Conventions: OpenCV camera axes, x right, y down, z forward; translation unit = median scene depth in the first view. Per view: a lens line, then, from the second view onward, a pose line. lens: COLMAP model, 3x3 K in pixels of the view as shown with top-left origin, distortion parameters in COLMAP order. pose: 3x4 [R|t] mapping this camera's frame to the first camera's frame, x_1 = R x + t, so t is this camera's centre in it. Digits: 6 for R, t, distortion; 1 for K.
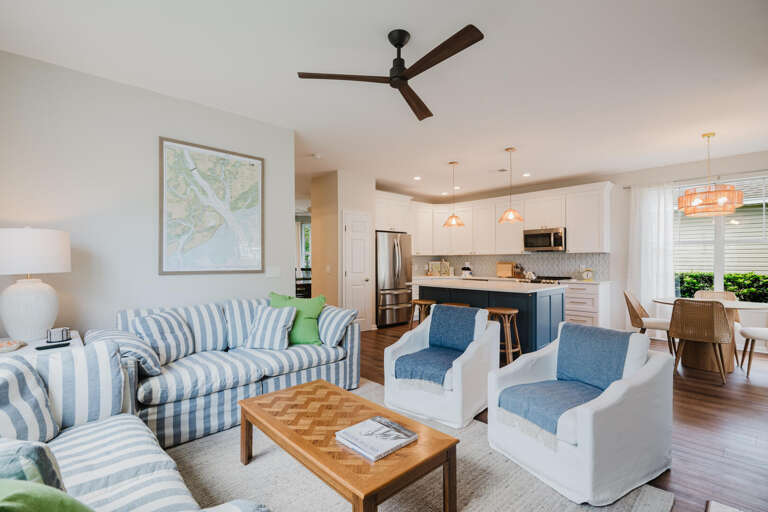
lens RADIAL K [[357.9, 0, 384.0], [0, 357.9, 258.6], [0, 0, 1]] dist [0.005511, 0.000472]
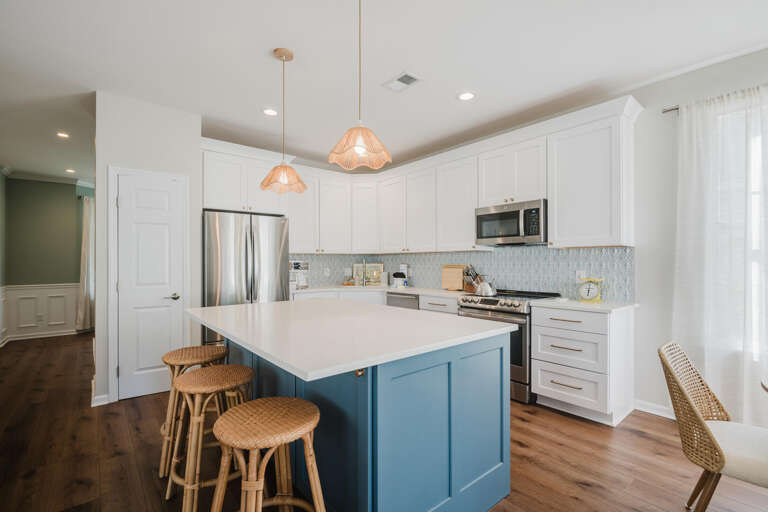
lens RADIAL K [[357.9, 0, 384.2], [0, 357.9, 257.9], [0, 0, 1]] dist [0.005511, 0.000472]
pose [[0.998080, -0.000163, -0.061940, 0.297840], [-0.000141, 0.999988, -0.004900, 0.001842], [0.061940, 0.004899, 0.998068, 0.457158]]
